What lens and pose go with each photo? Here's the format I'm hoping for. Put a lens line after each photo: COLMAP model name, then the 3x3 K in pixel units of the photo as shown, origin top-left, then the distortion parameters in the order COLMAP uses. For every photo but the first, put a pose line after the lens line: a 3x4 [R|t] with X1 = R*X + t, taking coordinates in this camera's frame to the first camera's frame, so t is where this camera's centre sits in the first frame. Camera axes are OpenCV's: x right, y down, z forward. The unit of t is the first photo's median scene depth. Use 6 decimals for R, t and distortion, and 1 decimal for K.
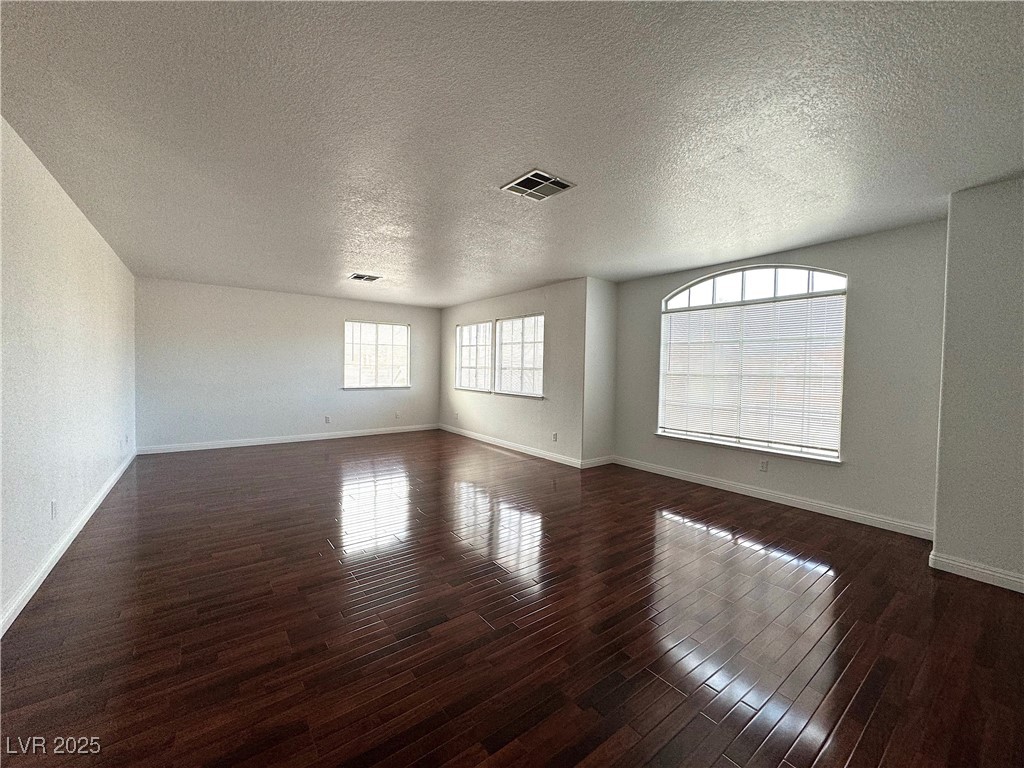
lens RADIAL K [[410.8, 0, 513.3], [0, 410.8, 380.8], [0, 0, 1]] dist [-0.001199, -0.000049]
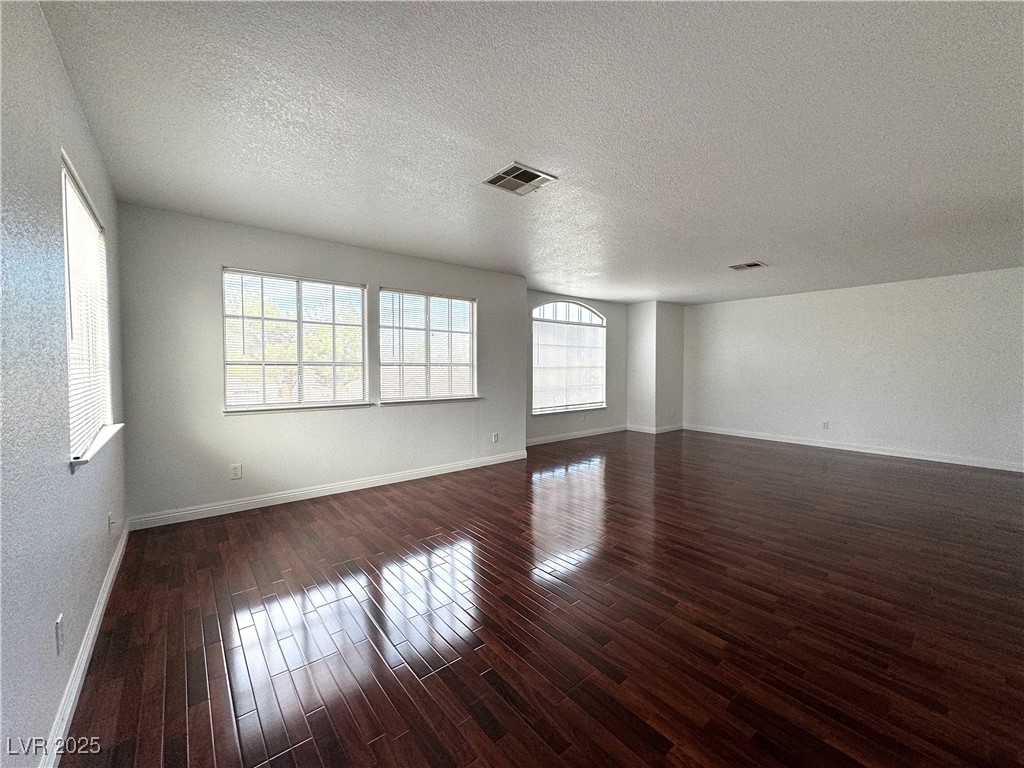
lens RADIAL K [[410.8, 0, 513.6], [0, 410.8, 380.5], [0, 0, 1]] dist [-0.001199, -0.000049]
pose [[-0.043747, -0.048370, 0.997871, -0.751657], [0.029930, 0.998315, 0.049704, -0.034181], [-0.998594, 0.032041, -0.042225, 0.910853]]
